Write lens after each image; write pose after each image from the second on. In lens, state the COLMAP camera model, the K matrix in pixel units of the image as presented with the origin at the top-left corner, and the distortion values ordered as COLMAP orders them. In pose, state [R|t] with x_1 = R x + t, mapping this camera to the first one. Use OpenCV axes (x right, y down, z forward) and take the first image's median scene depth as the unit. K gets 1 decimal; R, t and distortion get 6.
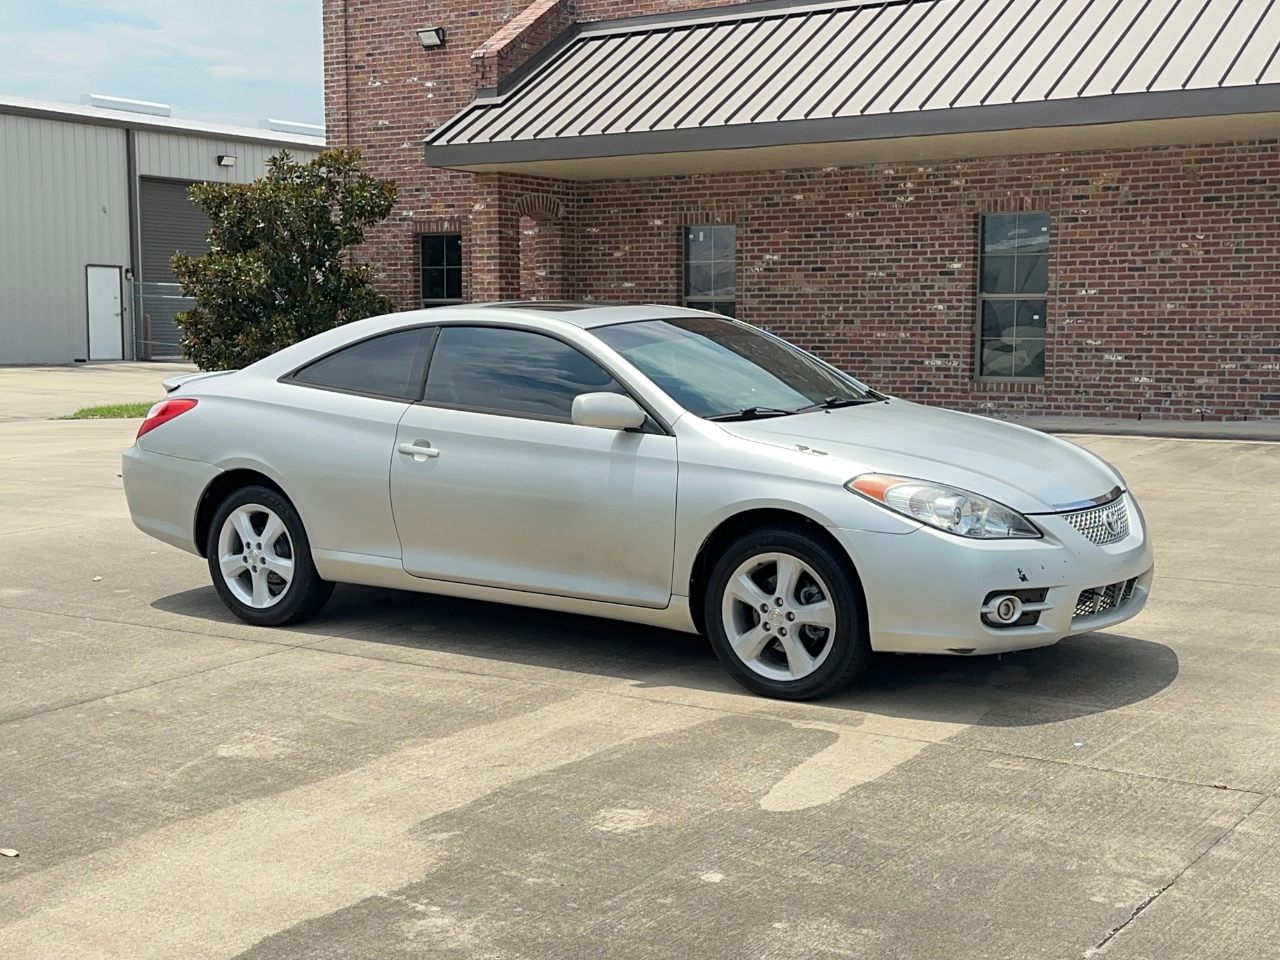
lens RADIAL K [[1768.2, 0, 641.0], [0, 1768.2, 485.5], [0, 0, 1]] dist [0.181859, -0.311483]
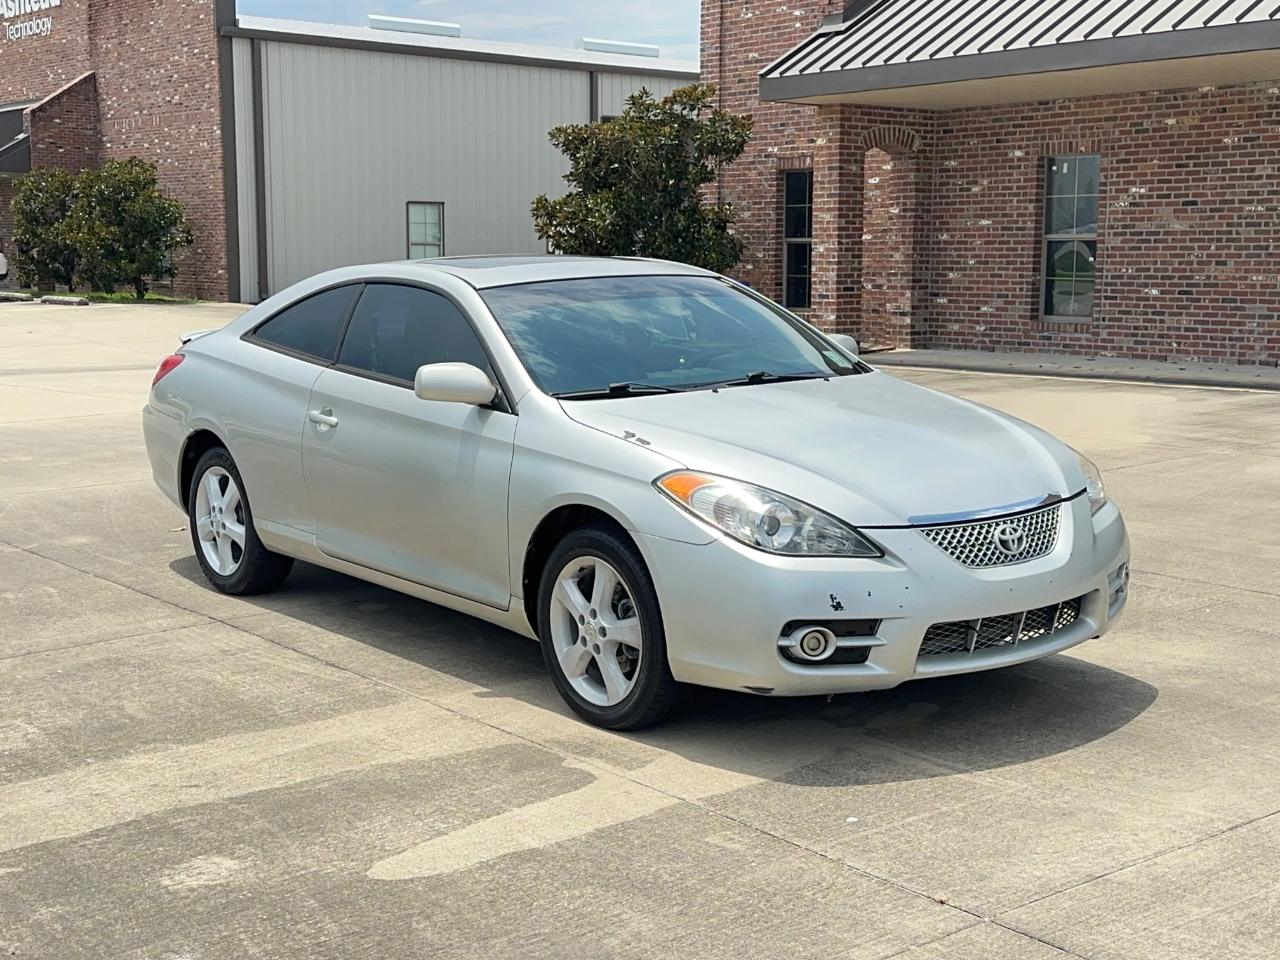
lens RADIAL K [[1766.5, 0, 642.1], [0, 1766.5, 476.0], [0, 0, 1]] dist [0.213336, -0.477504]
pose [[0.953626, 0.040568, -0.298246, 0.113727], [-0.031061, 0.998849, 0.036549, -0.010632], [0.299386, -0.025590, 0.953789, 0.061986]]
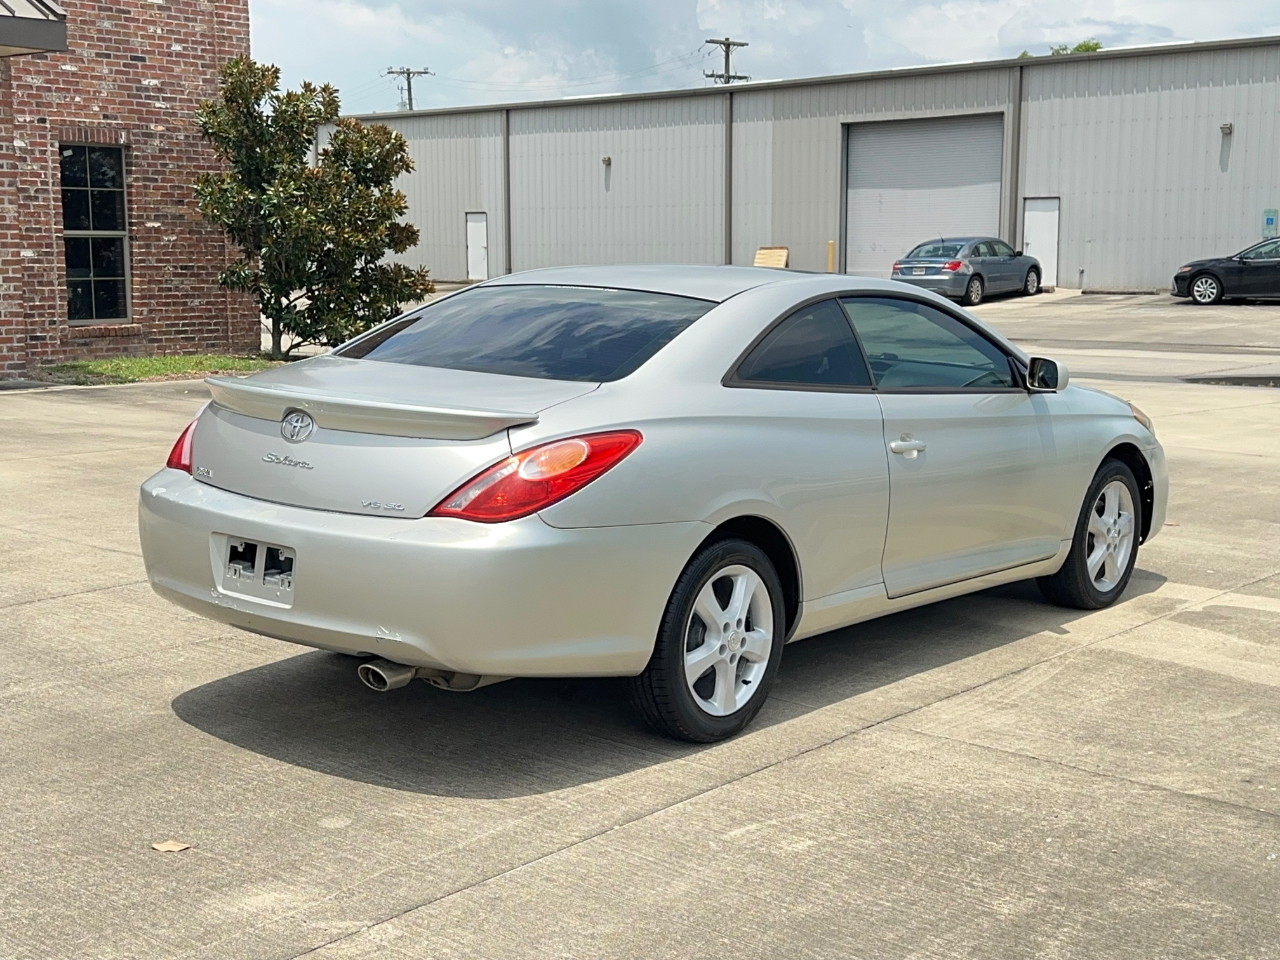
lens RADIAL K [[1767.1, 0, 630.4], [0, 1767.1, 482.8], [0, 0, 1]] dist [0.215950, -0.491945]
pose [[0.087741, -0.133367, 0.987175, -0.356274], [0.093919, 0.987690, 0.125089, -0.044168], [-0.991706, 0.081739, 0.099186, 0.386011]]
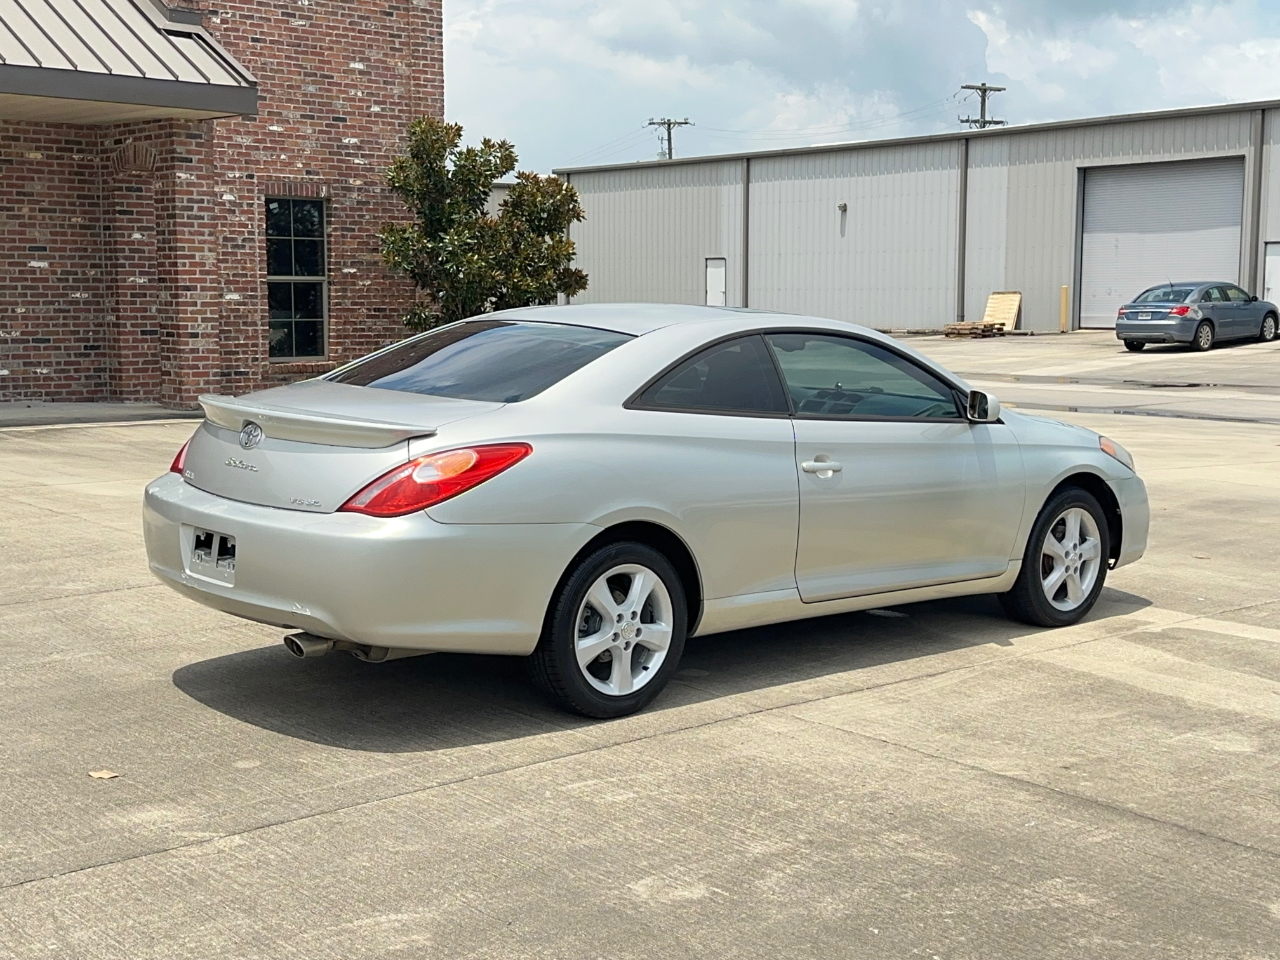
lens RADIAL K [[1766.5, 0, 642.1], [0, 1766.5, 476.0], [0, 0, 1]] dist [0.213336, -0.477504]
pose [[0.231907, -0.101969, 0.967379, -0.387797], [0.088581, 0.992572, 0.083390, -0.037269], [-0.968696, 0.066353, 0.239217, 0.319802]]
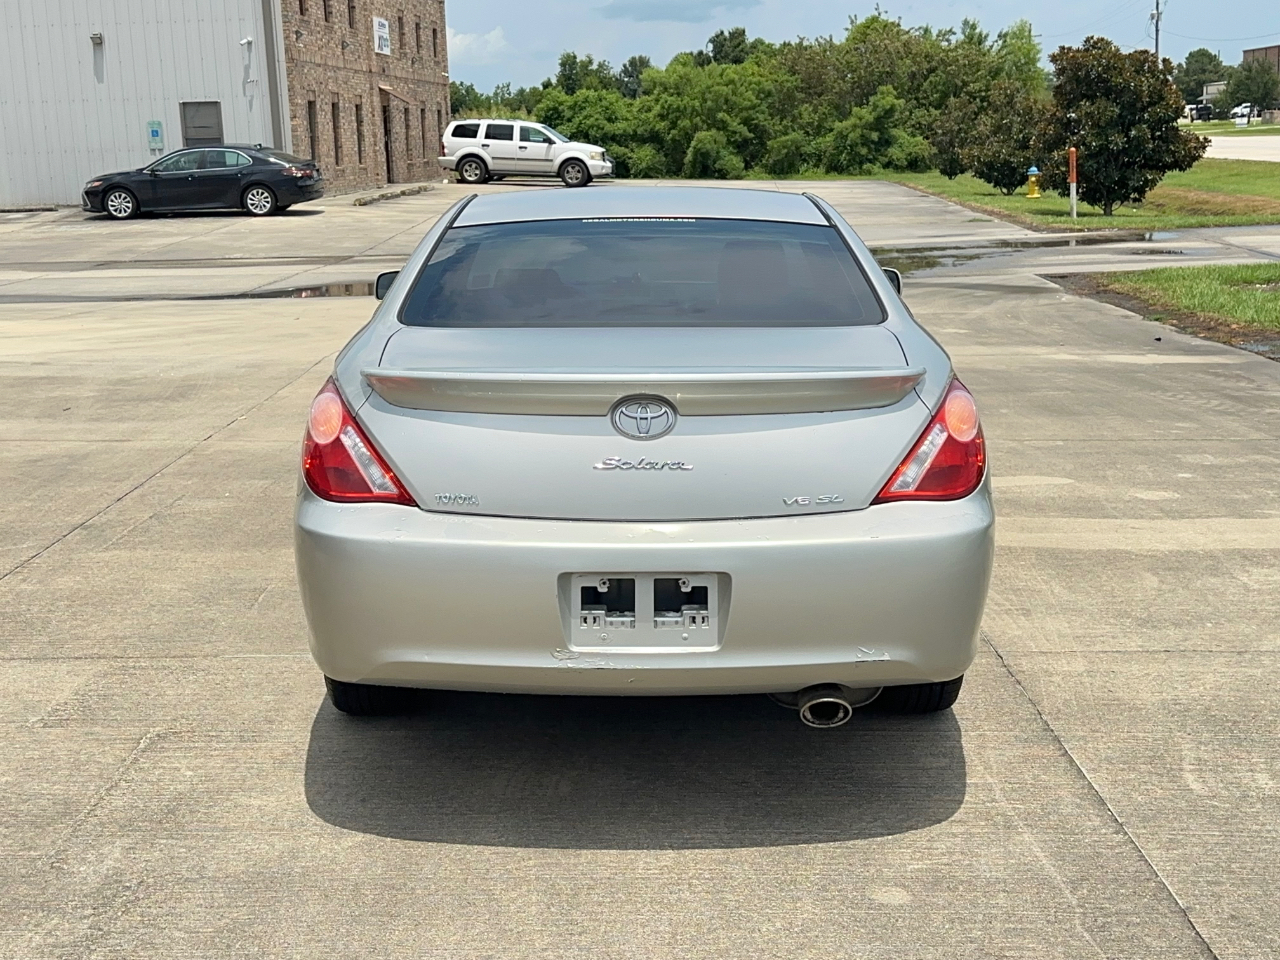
lens RADIAL K [[1767.1, 0, 630.4], [0, 1767.1, 482.8], [0, 0, 1]] dist [0.215950, -0.491945]
pose [[-0.562553, -0.140522, 0.814732, -0.265144], [0.110686, 0.963778, 0.242655, -0.065738], [-0.819319, 0.226685, -0.526622, 0.566396]]
